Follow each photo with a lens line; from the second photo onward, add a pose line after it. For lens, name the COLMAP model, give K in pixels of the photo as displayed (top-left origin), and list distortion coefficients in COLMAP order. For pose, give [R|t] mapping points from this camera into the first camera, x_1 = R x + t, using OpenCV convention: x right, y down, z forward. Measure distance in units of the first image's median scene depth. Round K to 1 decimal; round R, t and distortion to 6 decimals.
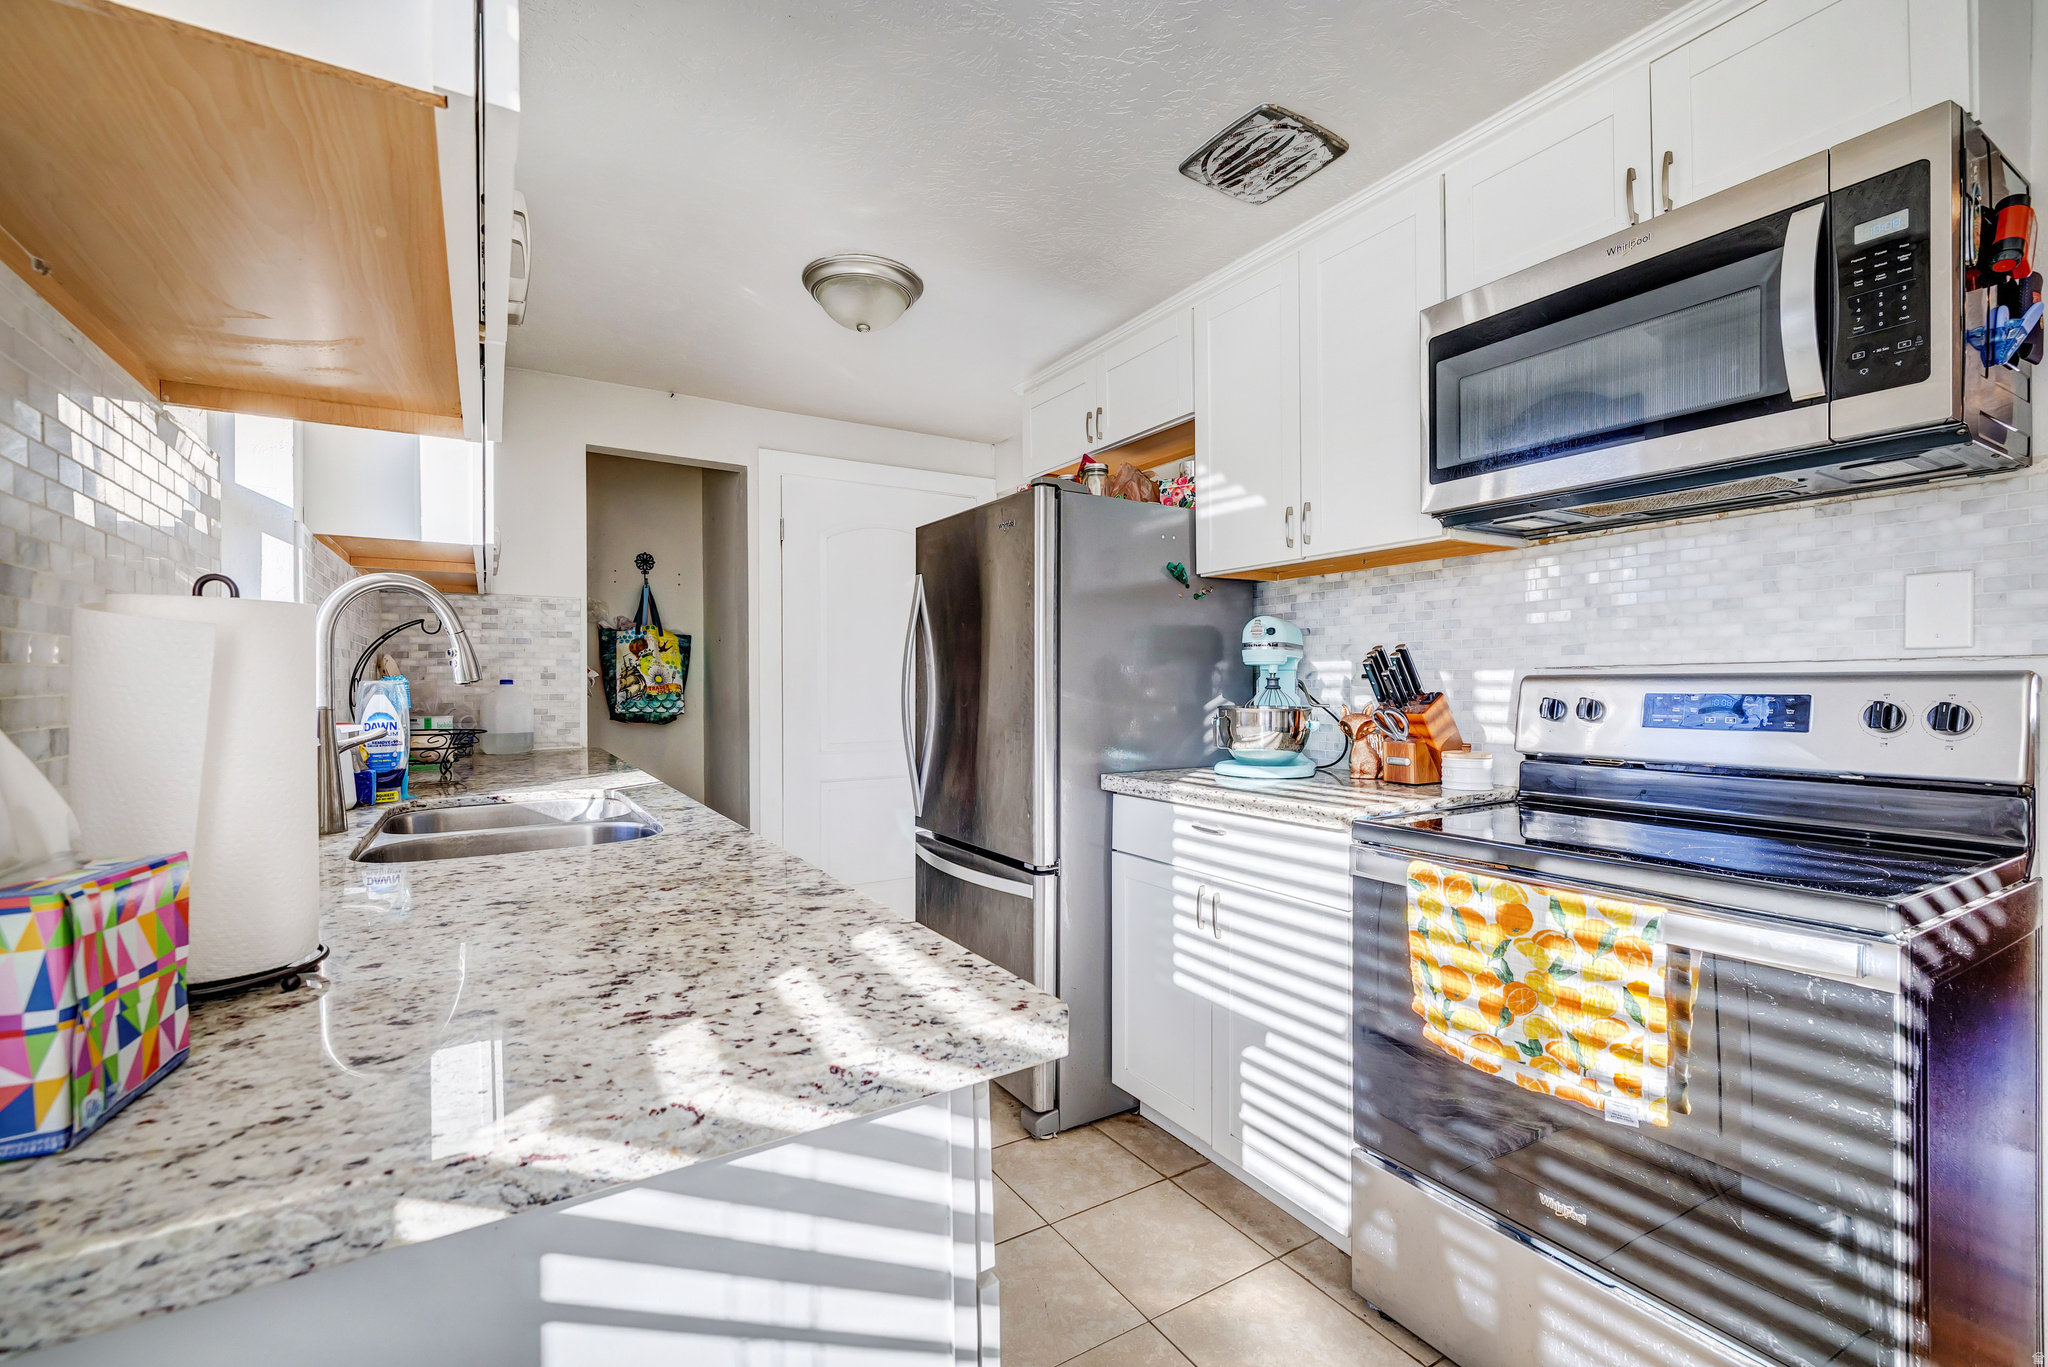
lens RADIAL K [[876.9, 0, 1019.9], [0, 876.9, 690.1], [0, 0, 1]] dist [0.000817, -0.000087]
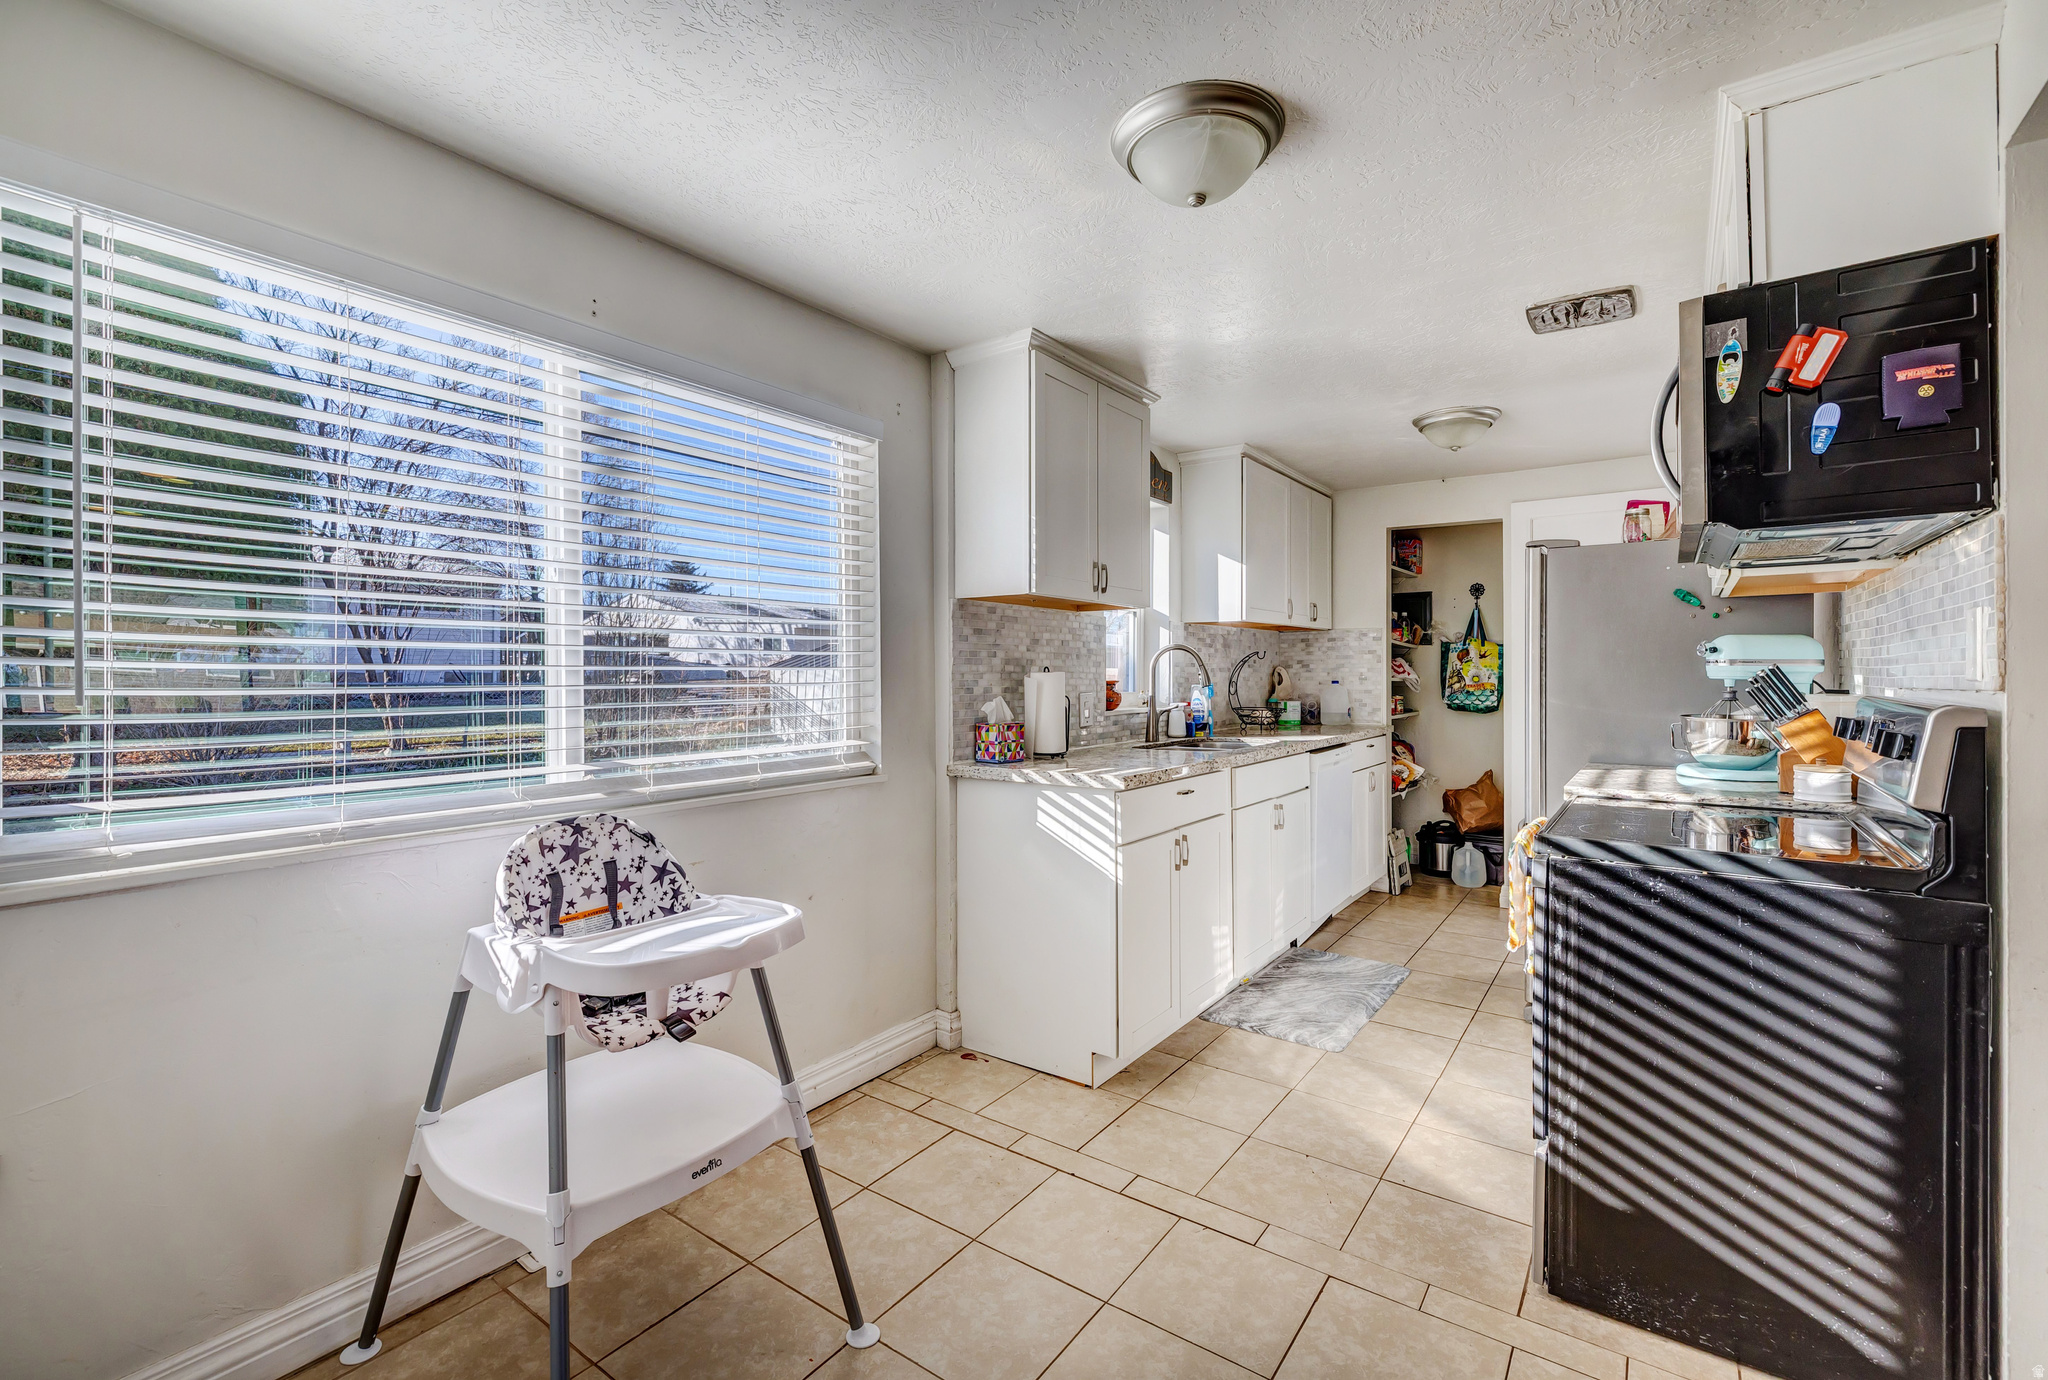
lens RADIAL K [[897.2, 0, 1029.1], [0, 897.2, 677.1], [0, 0, 1]] dist [-0.000697, -0.000160]
pose [[0.391999, 0.008079, -0.919930, 1.162973], [-0.007877, 0.999954, 0.005426, -0.035939], [0.919932, 0.005119, 0.392045, -0.319860]]
